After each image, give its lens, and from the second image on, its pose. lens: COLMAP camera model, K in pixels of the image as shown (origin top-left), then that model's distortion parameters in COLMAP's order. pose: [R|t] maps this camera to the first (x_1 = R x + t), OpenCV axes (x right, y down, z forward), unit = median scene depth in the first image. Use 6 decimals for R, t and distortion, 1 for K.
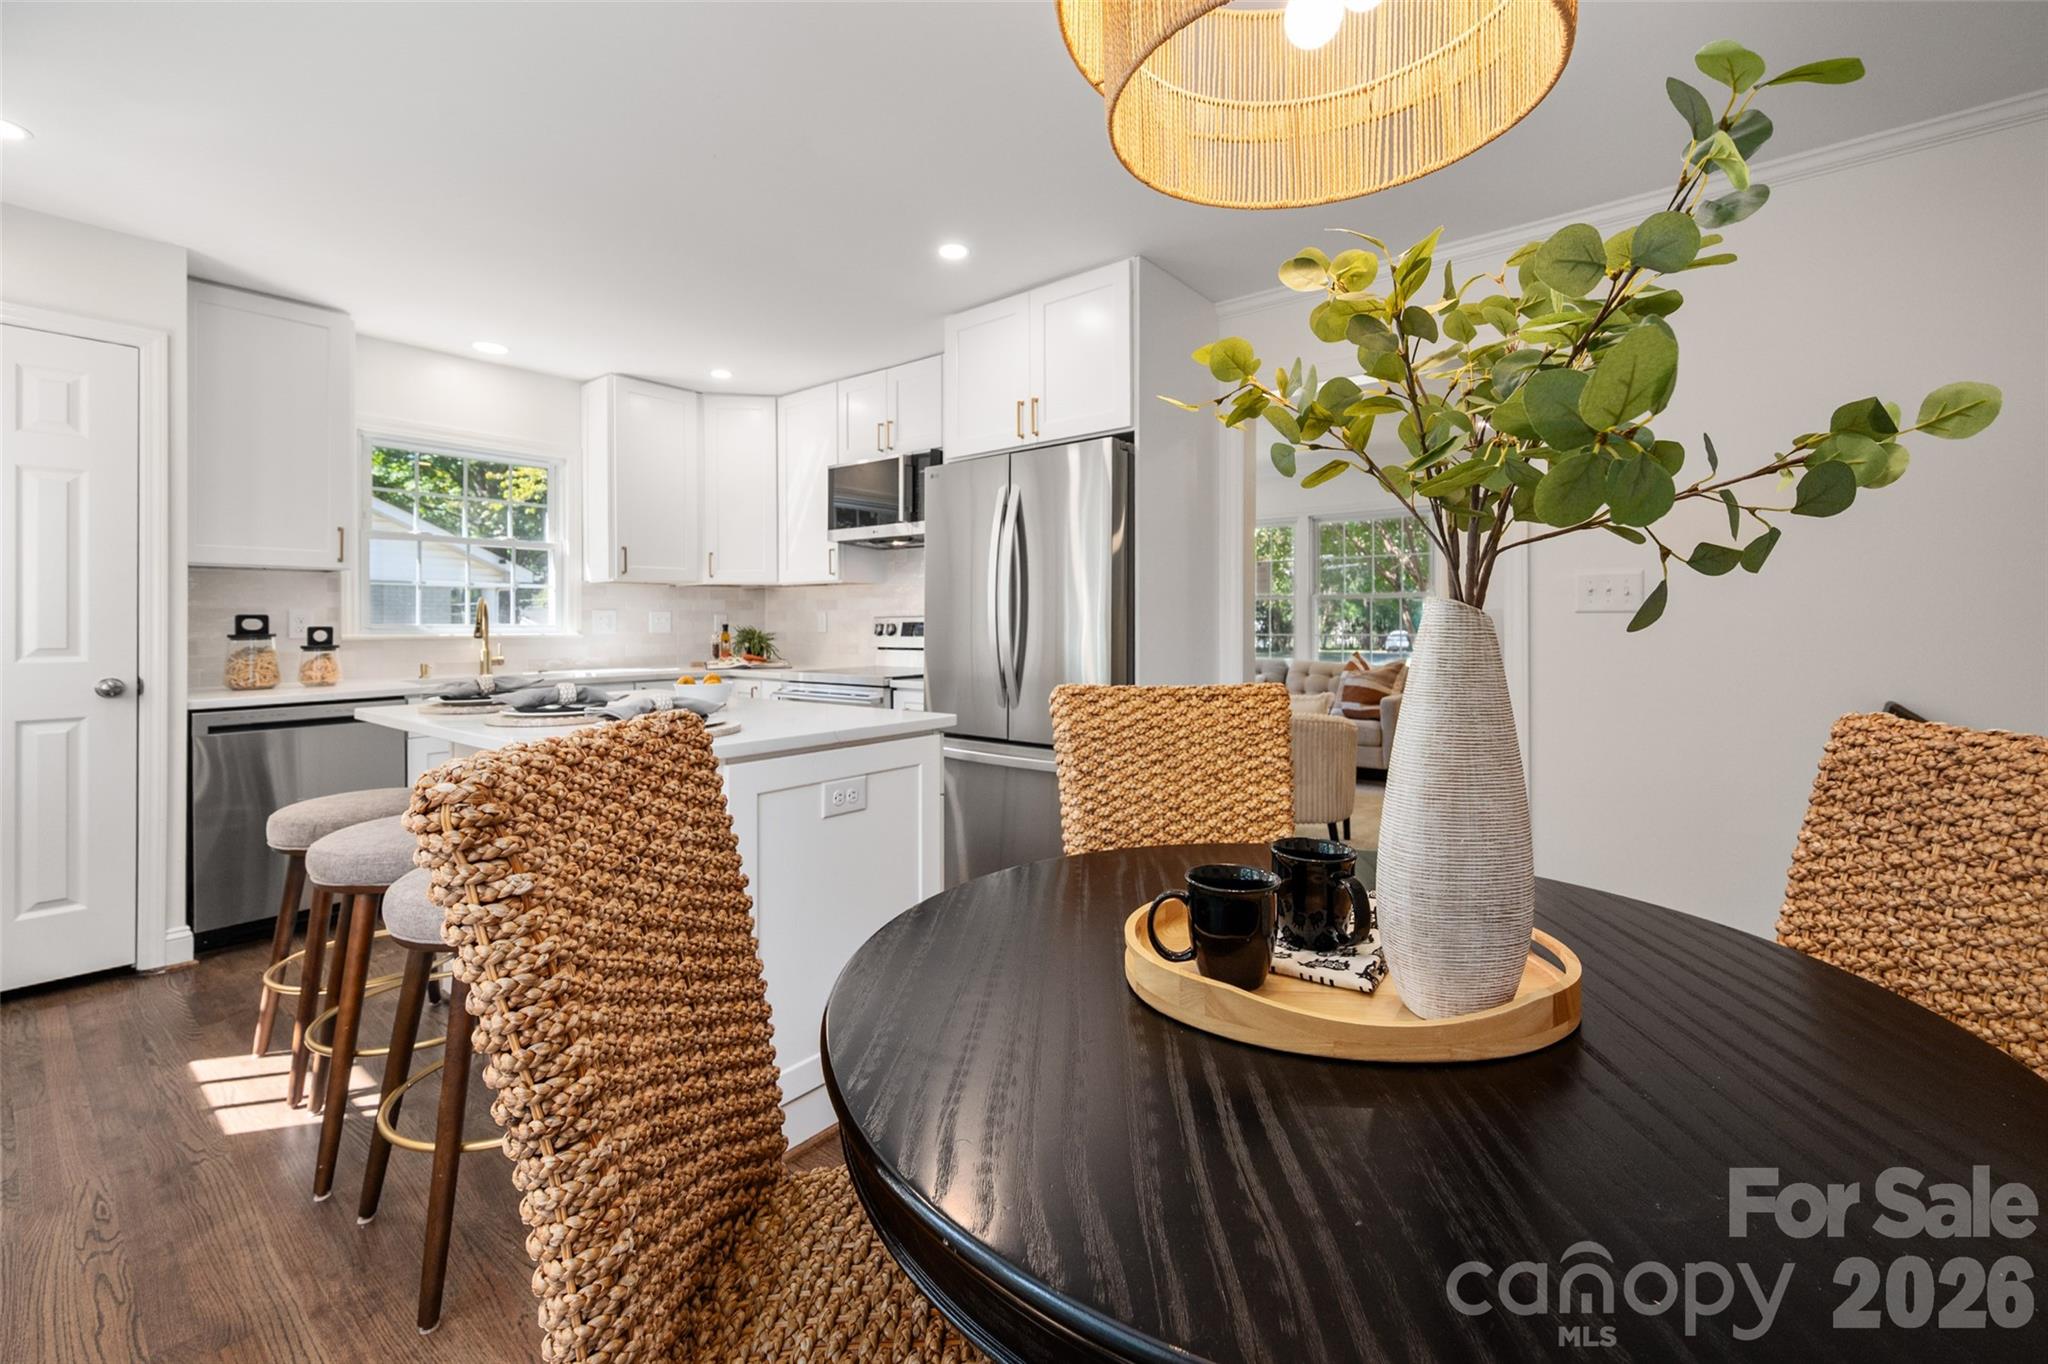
lens RADIAL K [[840.1, 0, 1049.3], [0, 840.1, 620.1], [0, 0, 1]] dist [-0.008283, 0.000738]
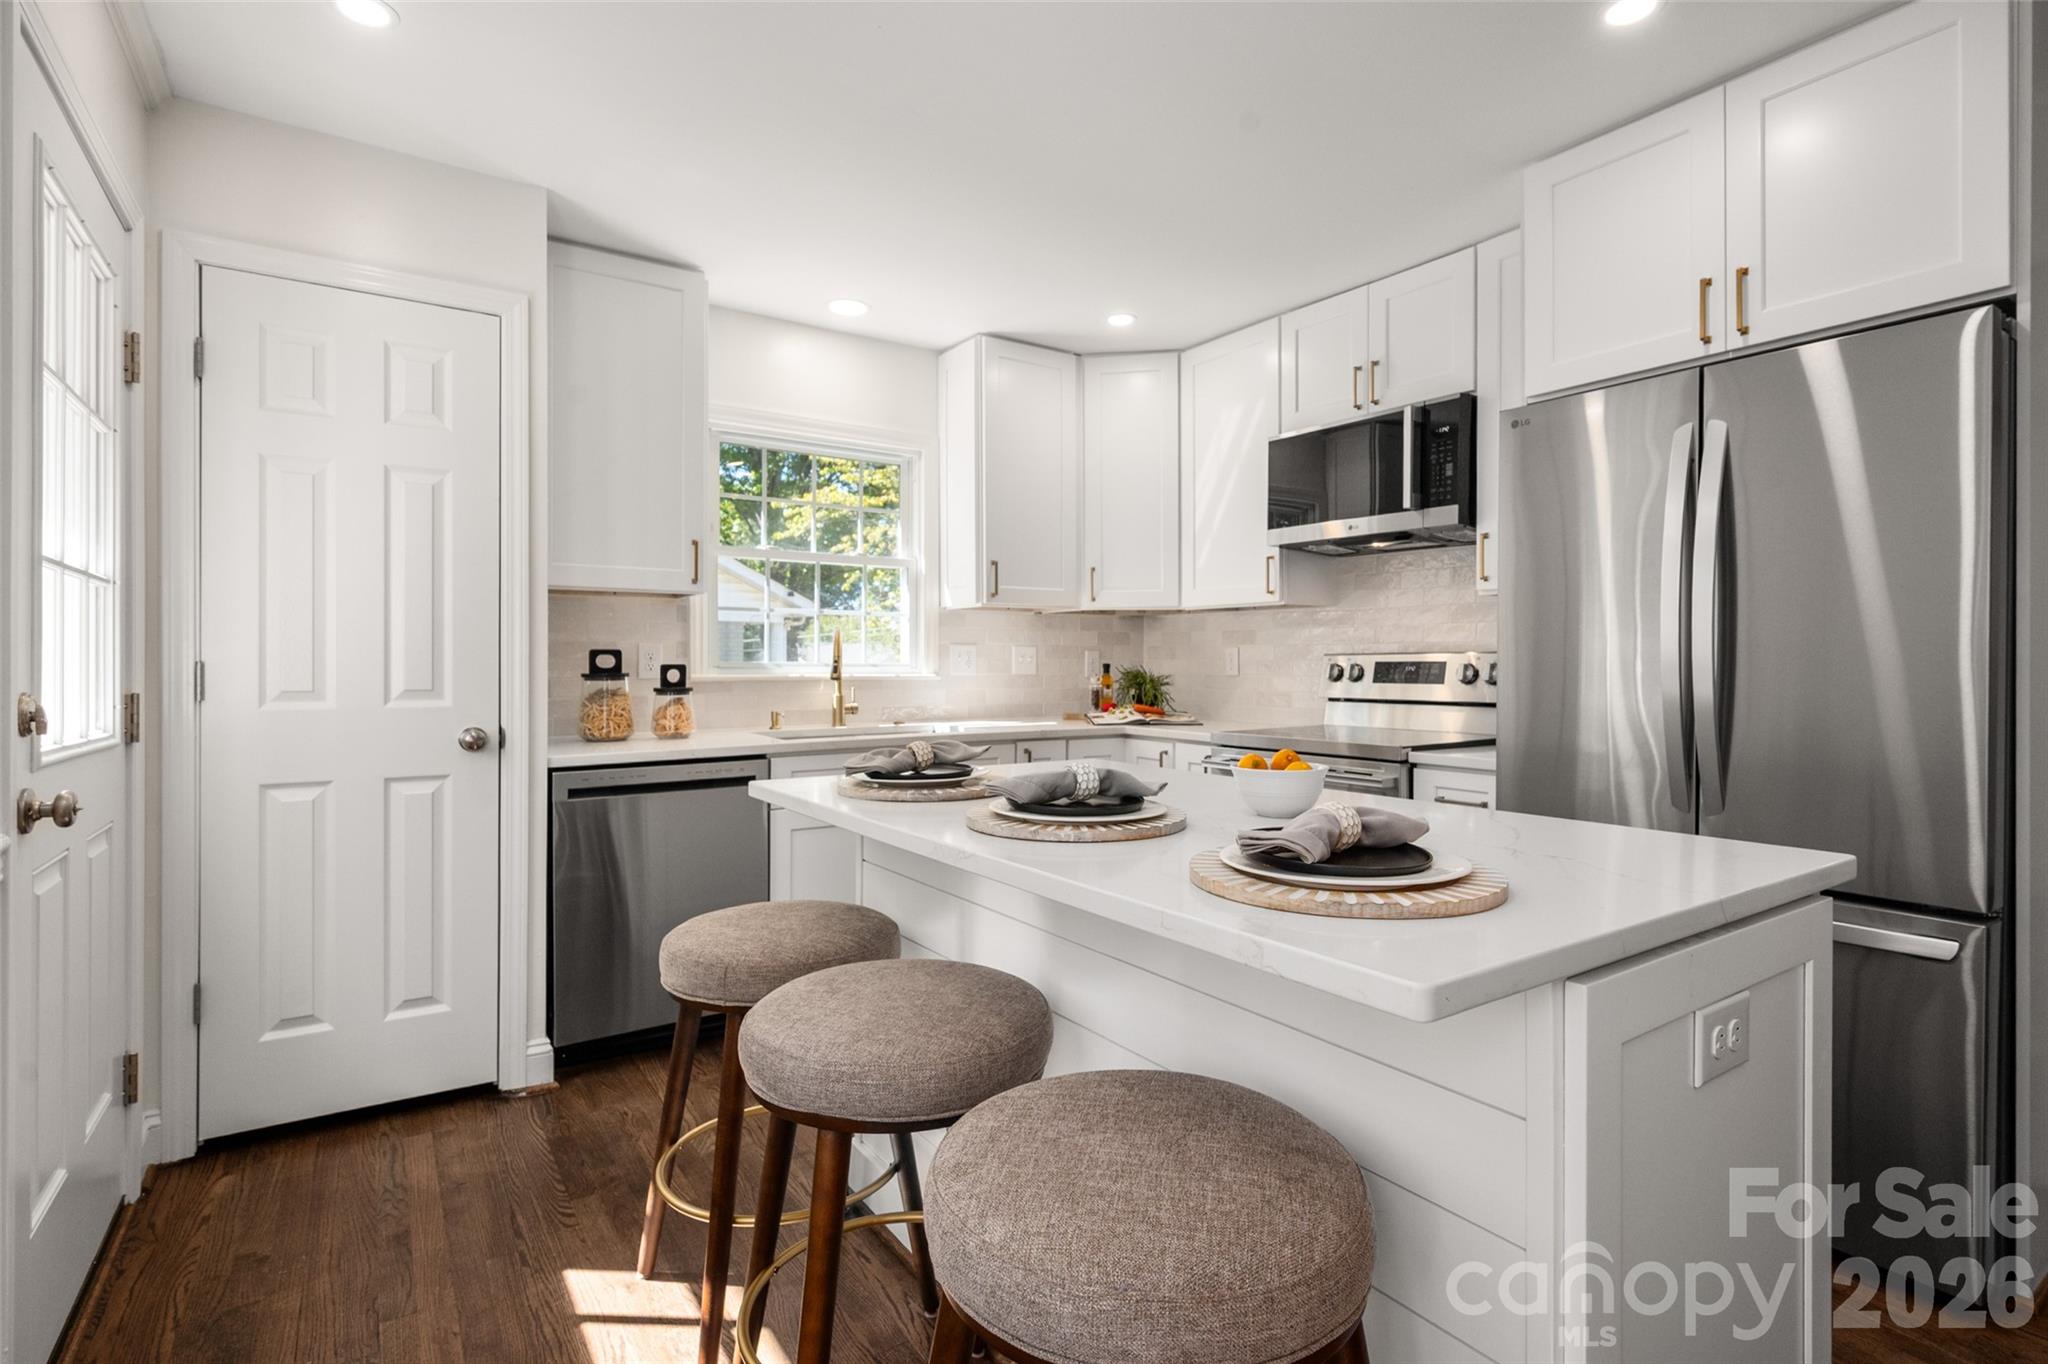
lens RADIAL K [[988.7, 0, 1036.0], [0, 988.7, 665.2], [0, 0, 1]] dist [-0.002249, 0.000509]
pose [[0.950490, 0.005357, -0.310709, -0.243781], [-0.003309, 0.999969, 0.007118, 0.000546], [0.310737, -0.005738, 0.950478, 0.201766]]
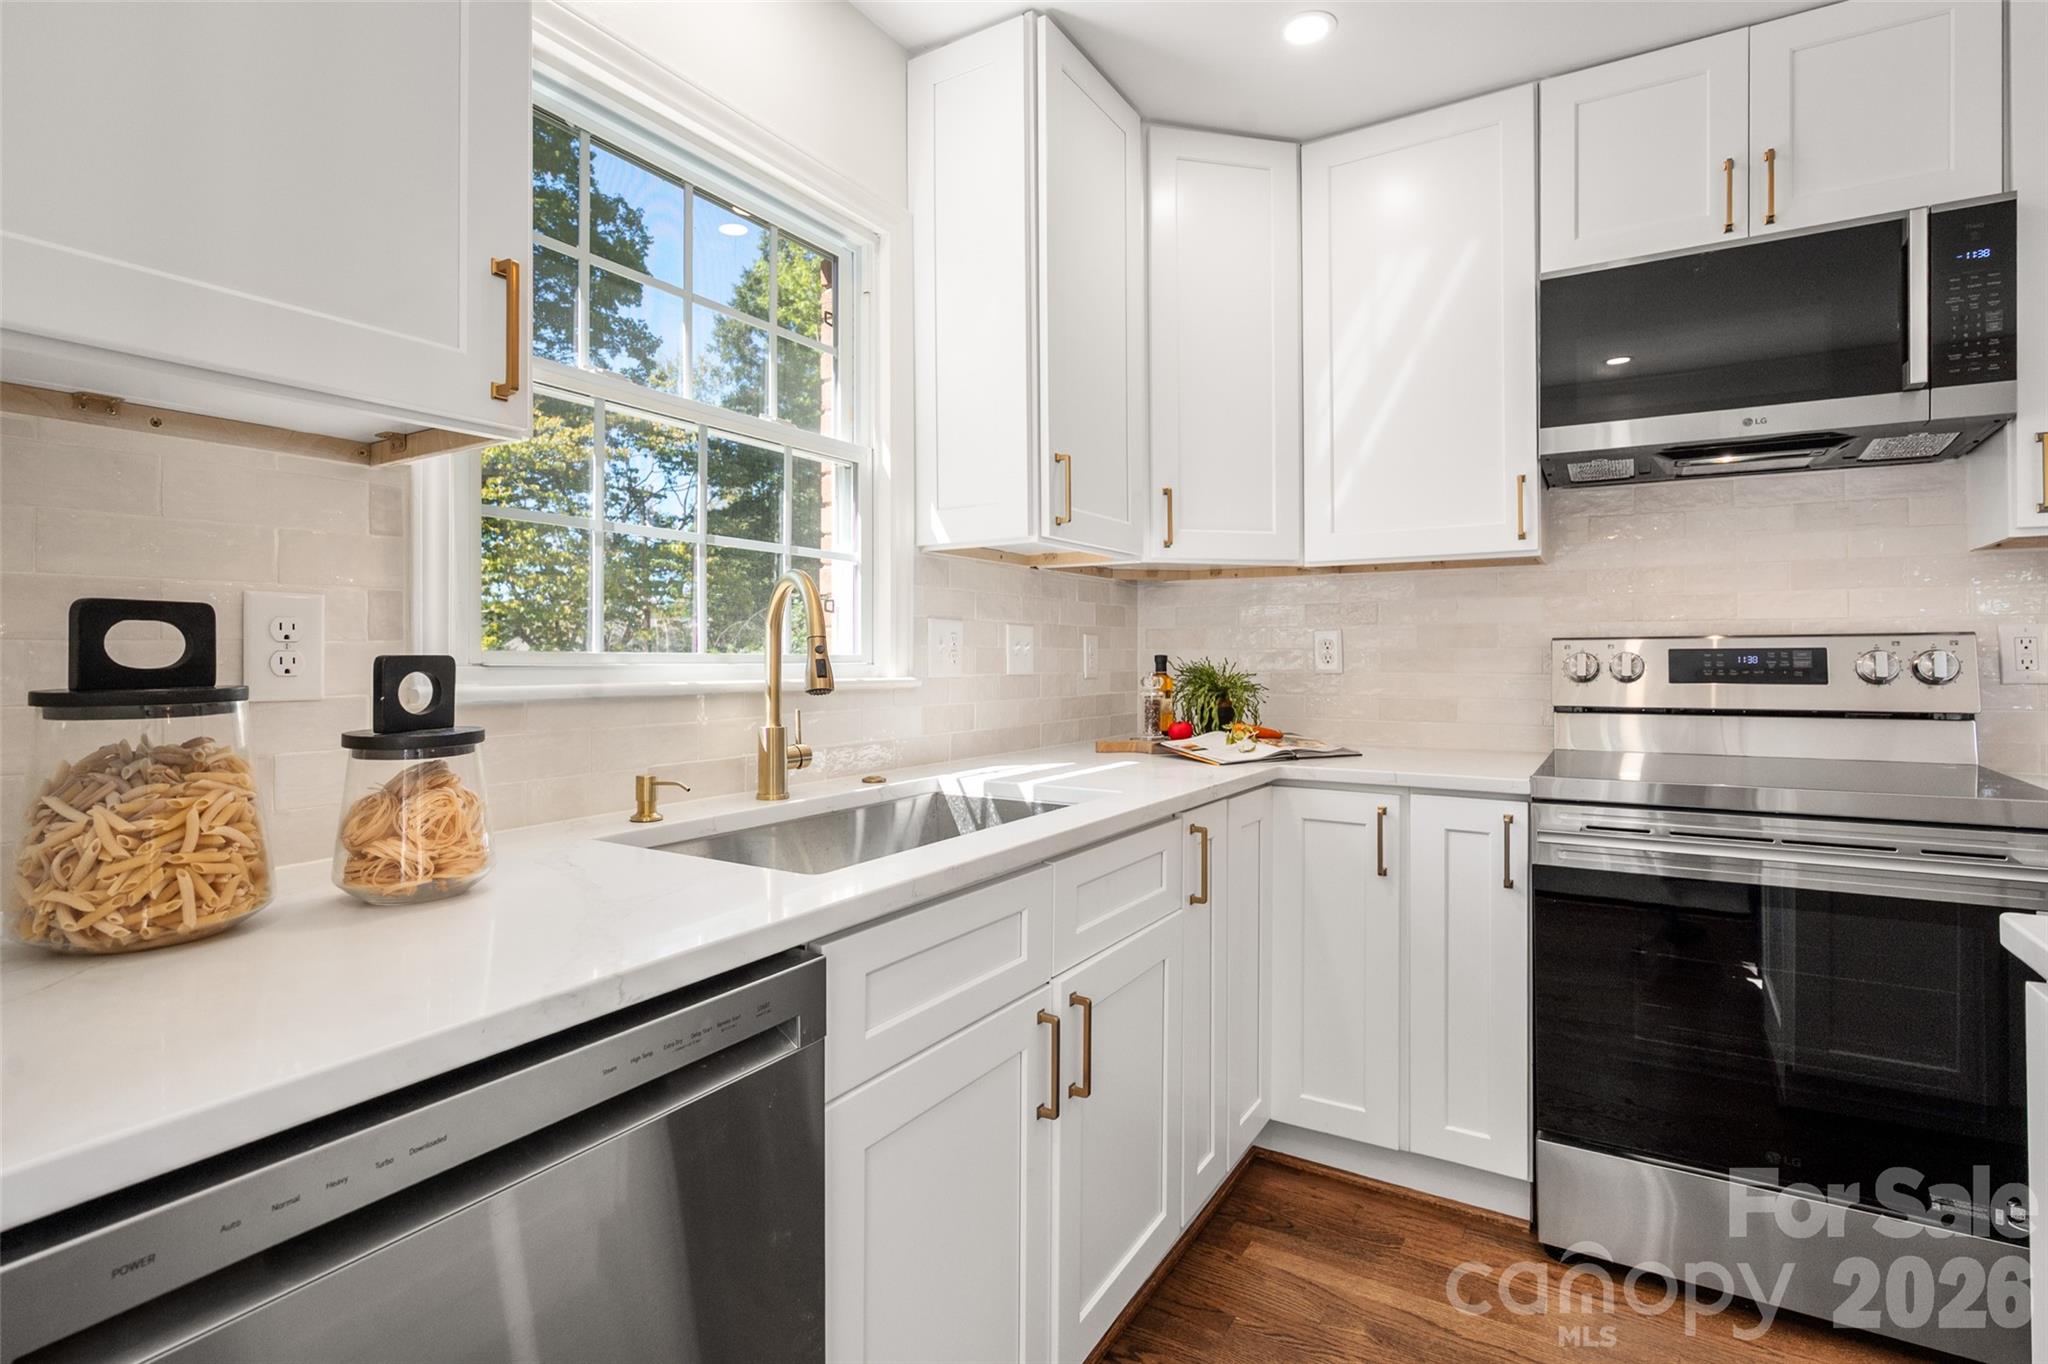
lens RADIAL K [[988.7, 0, 1024.5], [0, 988.7, 646.4], [0, 0, 1]] dist [-0.002249, 0.000509]
pose [[0.994681, 0.002335, 0.102973, -0.724544], [-0.001420, 0.999959, -0.008960, 0.007192], [-0.102990, 0.008766, 0.994644, 0.690404]]
